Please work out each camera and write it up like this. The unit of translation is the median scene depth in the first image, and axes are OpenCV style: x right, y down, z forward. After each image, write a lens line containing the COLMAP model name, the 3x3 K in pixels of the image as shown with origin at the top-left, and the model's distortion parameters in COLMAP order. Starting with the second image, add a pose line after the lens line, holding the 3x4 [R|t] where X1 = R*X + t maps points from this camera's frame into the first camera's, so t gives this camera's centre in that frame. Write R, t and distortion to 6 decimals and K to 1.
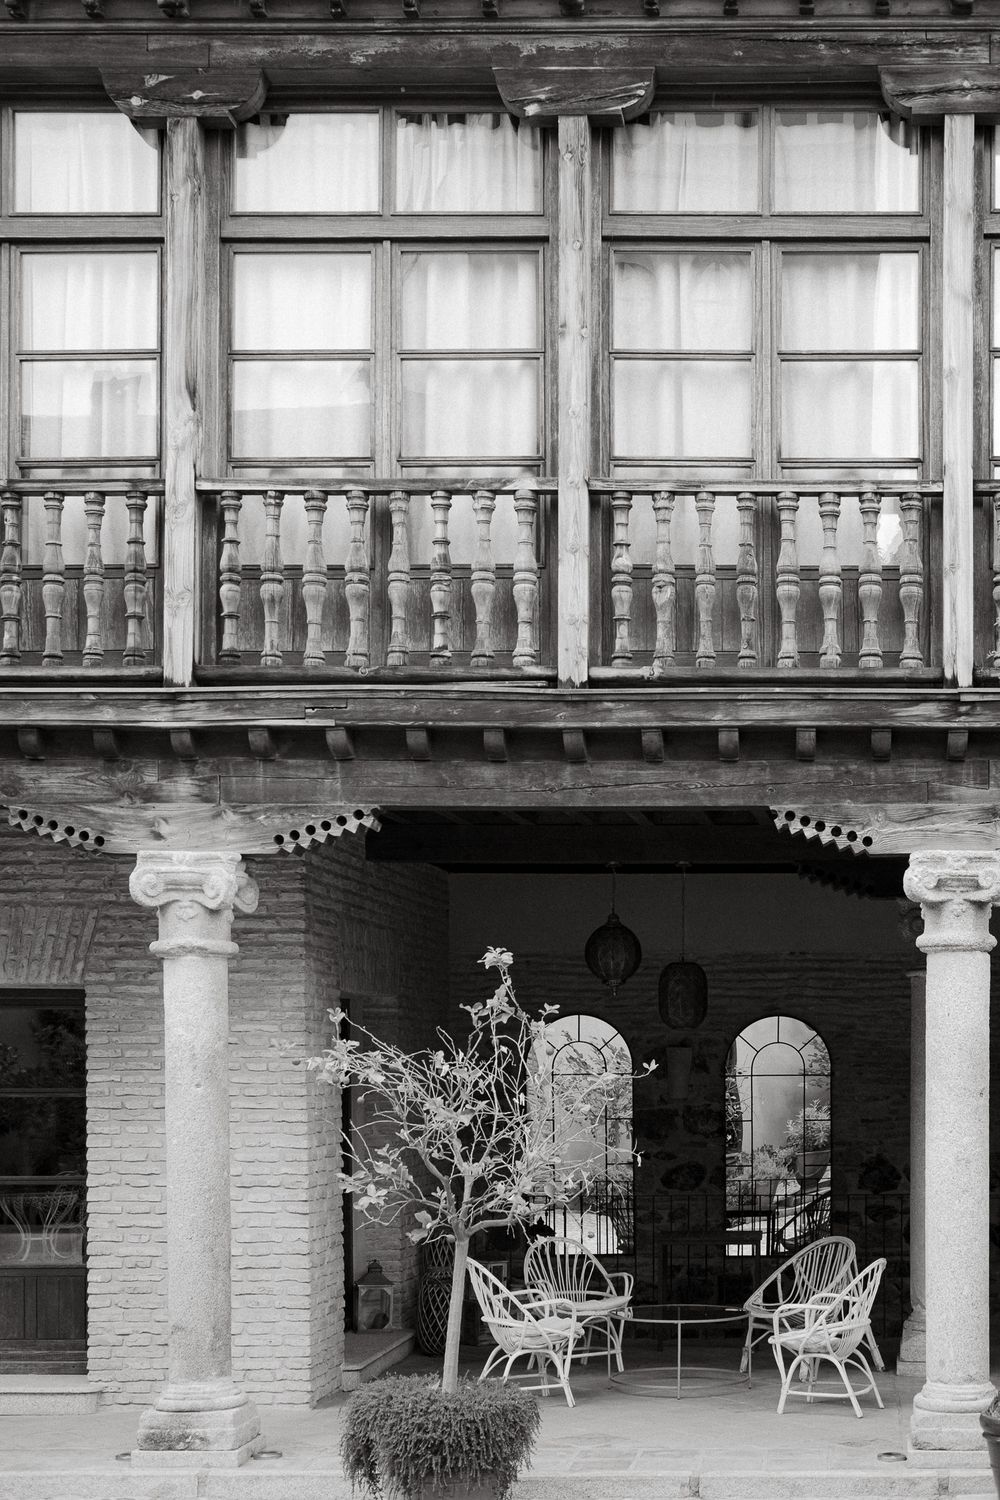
lens RADIAL K [[2599.5, 0, 500.0], [0, 2599.5, 750.0], [0, 0, 1]] dist [0.631113, -5.399563]
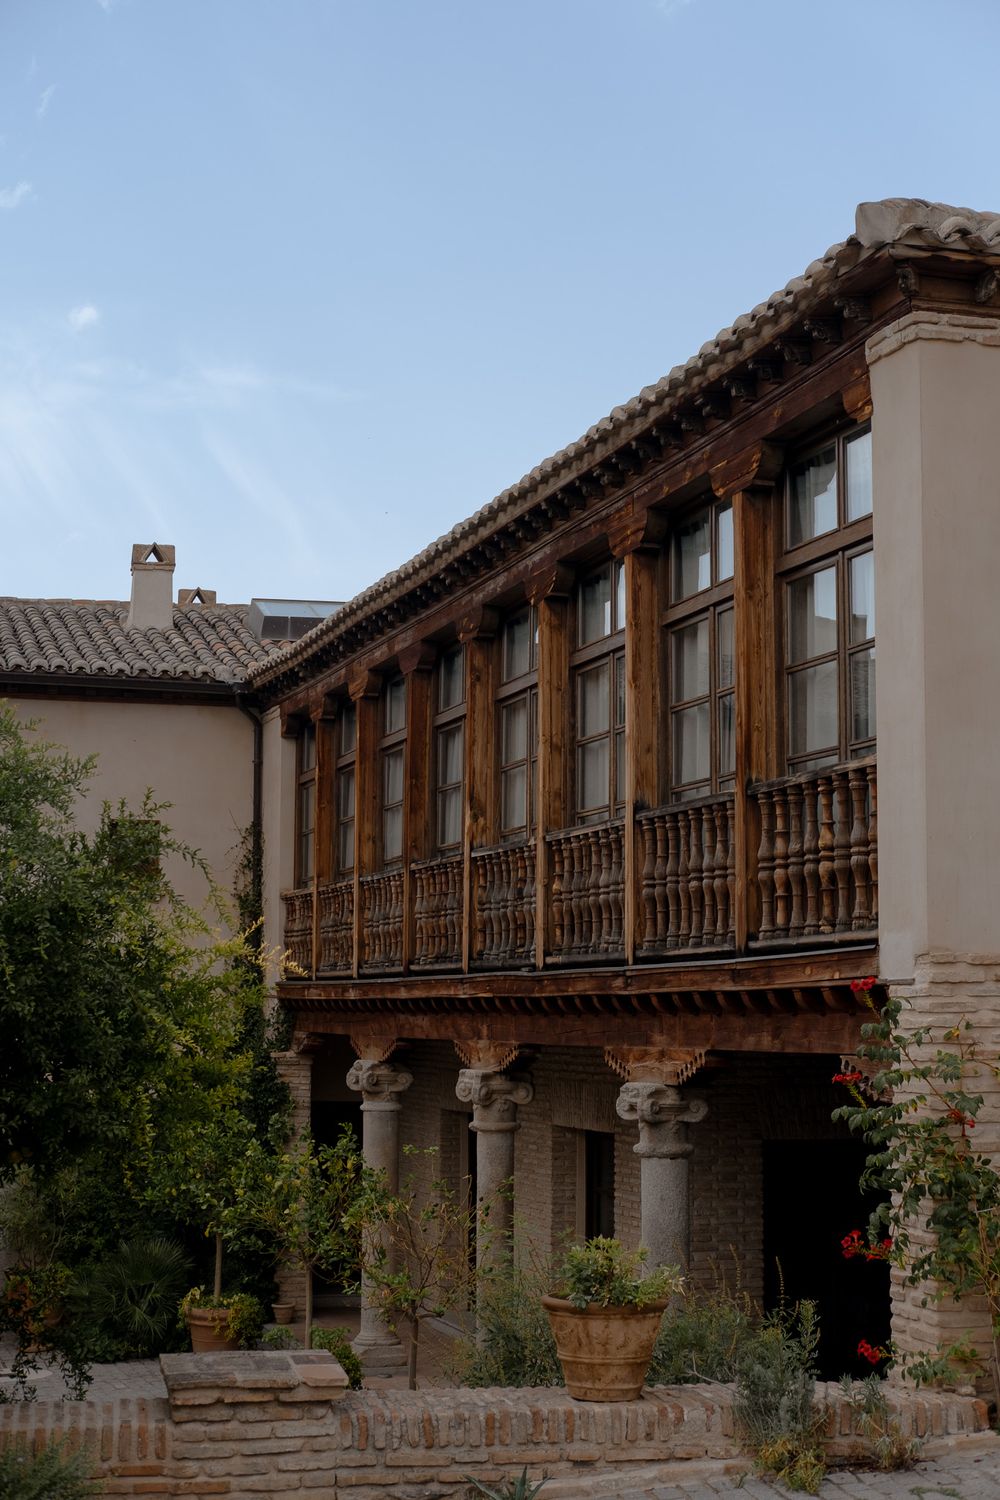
lens RADIAL K [[2599.5, 0, 500.0], [0, 2599.5, 750.0], [0, 0, 1]] dist [0.631113, -5.399563]
pose [[0.280137, -0.098913, -0.954851, 1.483913], [0.025042, 0.995092, -0.095735, -0.006358], [0.959633, 0.002908, 0.281239, 0.546360]]
